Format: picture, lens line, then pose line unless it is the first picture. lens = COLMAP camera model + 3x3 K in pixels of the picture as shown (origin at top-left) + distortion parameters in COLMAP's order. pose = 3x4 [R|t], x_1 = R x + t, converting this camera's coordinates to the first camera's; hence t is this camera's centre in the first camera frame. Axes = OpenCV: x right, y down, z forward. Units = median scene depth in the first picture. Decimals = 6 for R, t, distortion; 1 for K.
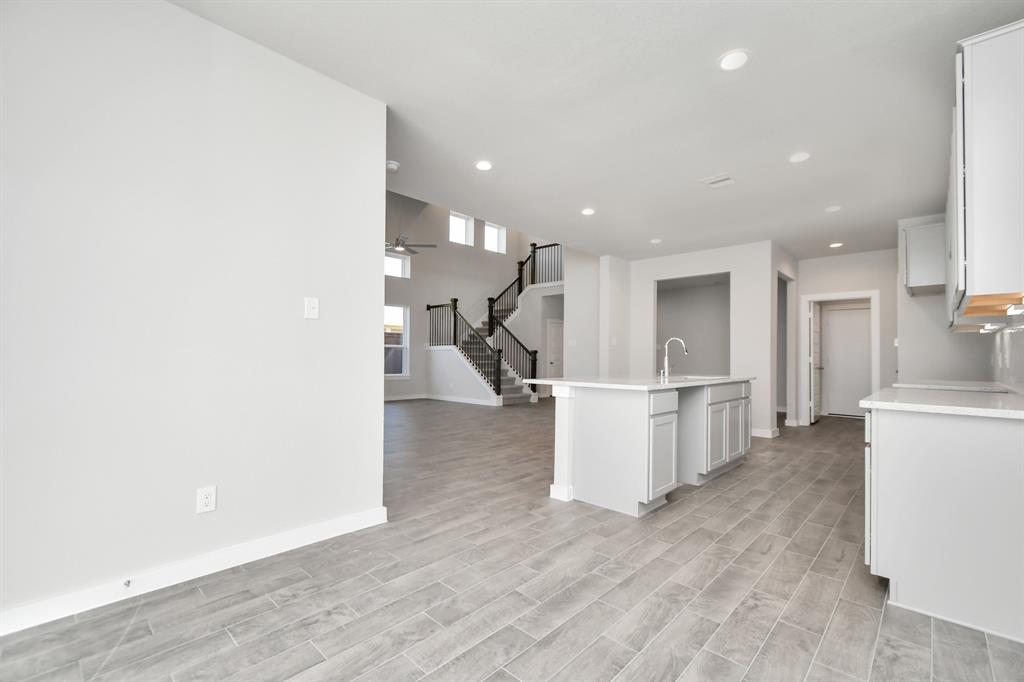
lens RADIAL K [[446.8, 0, 512.1], [0, 446.8, 346.7], [0, 0, 1]] dist [0.005654, -0.002131]
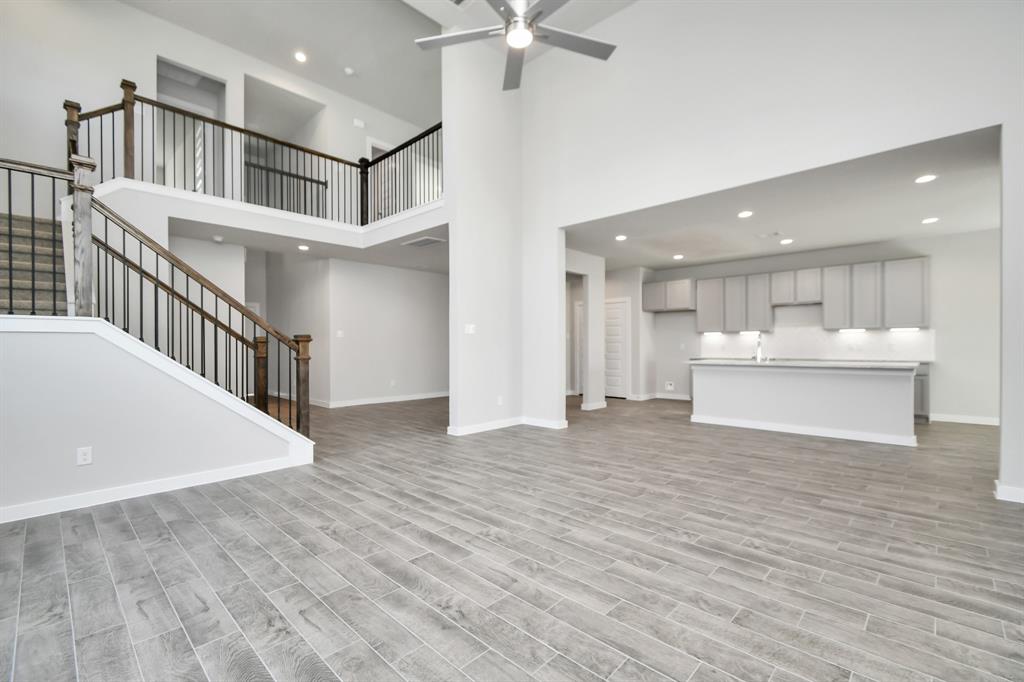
lens RADIAL K [[446.8, 0, 508.5], [0, 446.8, 347.0], [0, 0, 1]] dist [0.005654, -0.002131]
pose [[-0.006240, -0.013990, 0.999883, -0.702611], [-0.014007, 0.999805, 0.013901, 0.009534], [-0.999882, -0.013919, -0.006435, 1.221019]]
